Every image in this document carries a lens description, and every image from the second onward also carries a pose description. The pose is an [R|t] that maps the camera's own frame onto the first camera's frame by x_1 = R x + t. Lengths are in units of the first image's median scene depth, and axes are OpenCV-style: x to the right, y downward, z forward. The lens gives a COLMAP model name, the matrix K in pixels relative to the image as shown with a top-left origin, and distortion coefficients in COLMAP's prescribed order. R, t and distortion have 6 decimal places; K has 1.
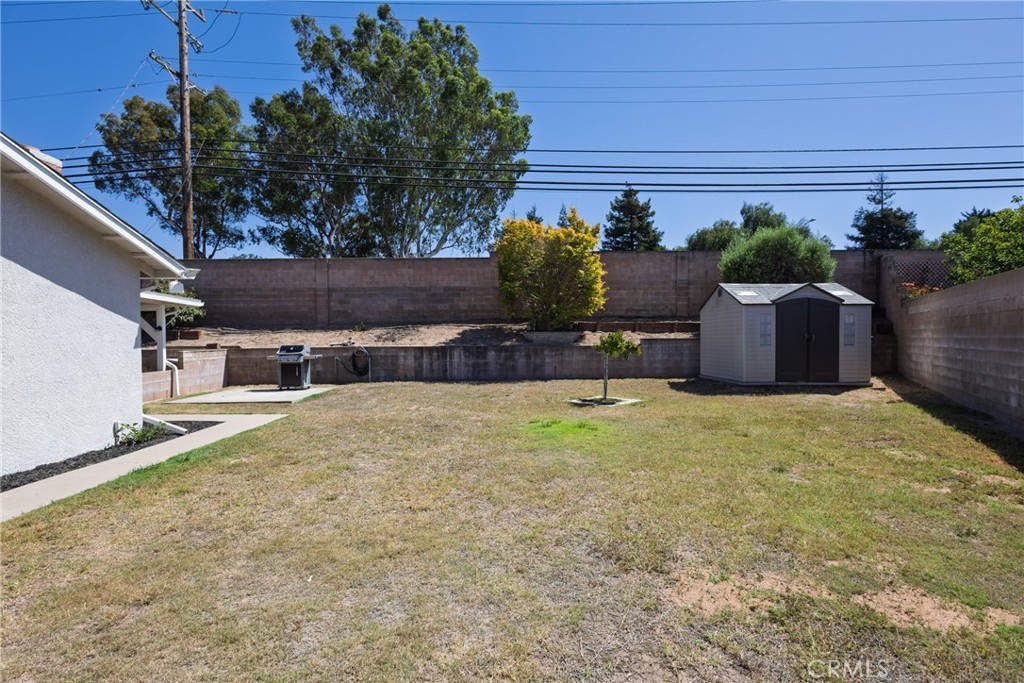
lens RADIAL K [[469.1, 0, 513.6], [0, 469.1, 343.2], [0, 0, 1]] dist [0.007878, -0.001941]
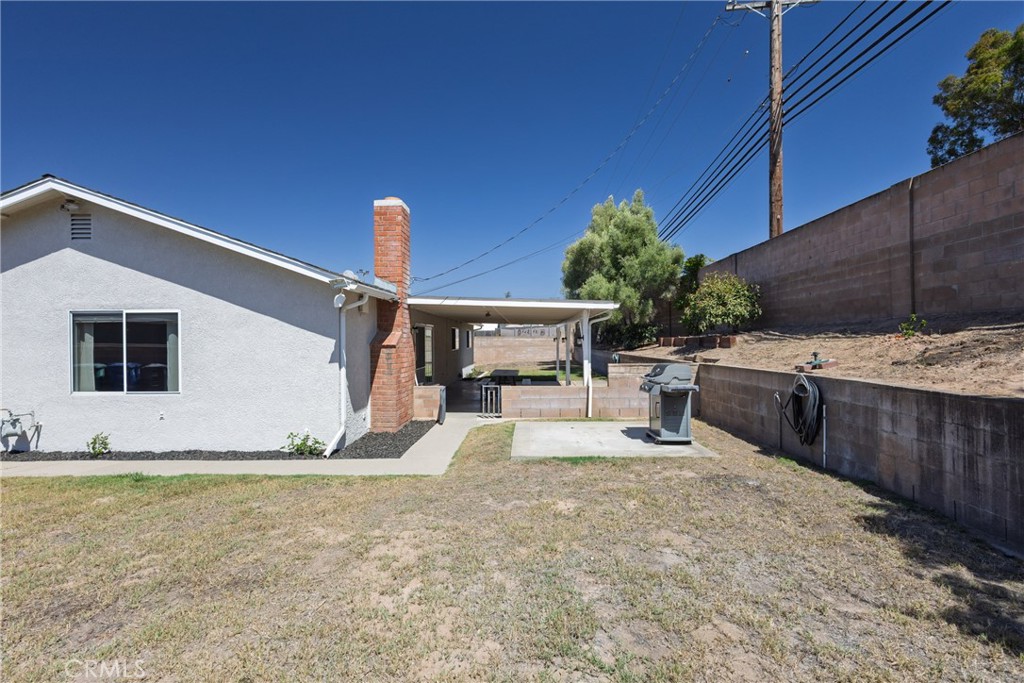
lens RADIAL K [[469.1, 0, 516.9], [0, 469.1, 340.6], [0, 0, 1]] dist [0.007878, -0.001941]
pose [[-0.040601, 0.005381, -0.999161, 0.086732], [-0.004212, 0.999976, 0.005556, -0.020786], [0.999167, 0.004435, -0.040577, 0.628893]]
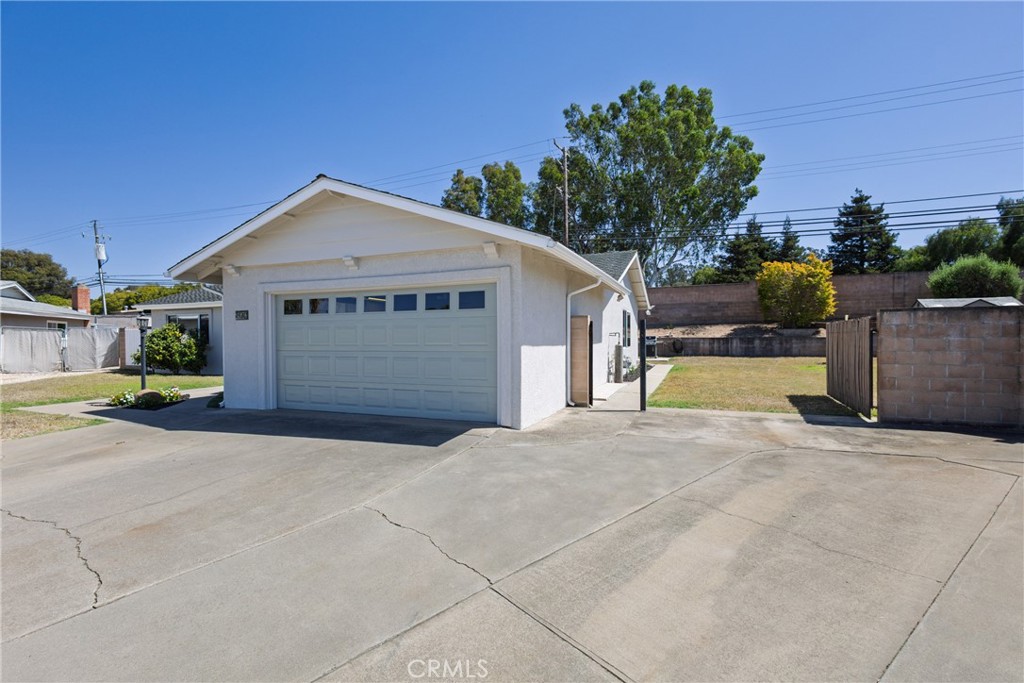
lens RADIAL K [[469.1, 0, 509.7], [0, 469.1, 346.4], [0, 0, 1]] dist [0.007878, -0.001941]
pose [[0.920953, 0.009313, -0.389562, -0.178536], [-0.005787, 0.999931, 0.010224, 0.023408], [0.389630, -0.007162, 0.920944, -0.812177]]
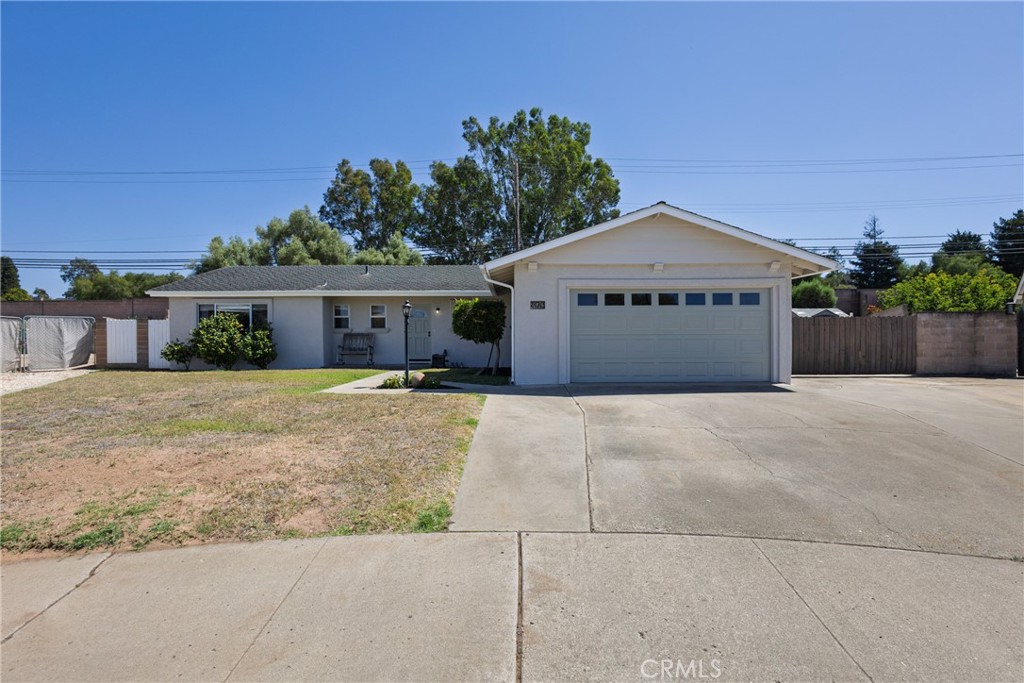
lens RADIAL K [[469.1, 0, 511.8], [0, 469.1, 345.2], [0, 0, 1]] dist [0.007878, -0.001941]
pose [[0.999889, 0.003451, -0.014503, -0.705831], [-0.003431, 0.999993, 0.001448, 0.048512], [0.014507, -0.001399, 0.999894, -1.073029]]
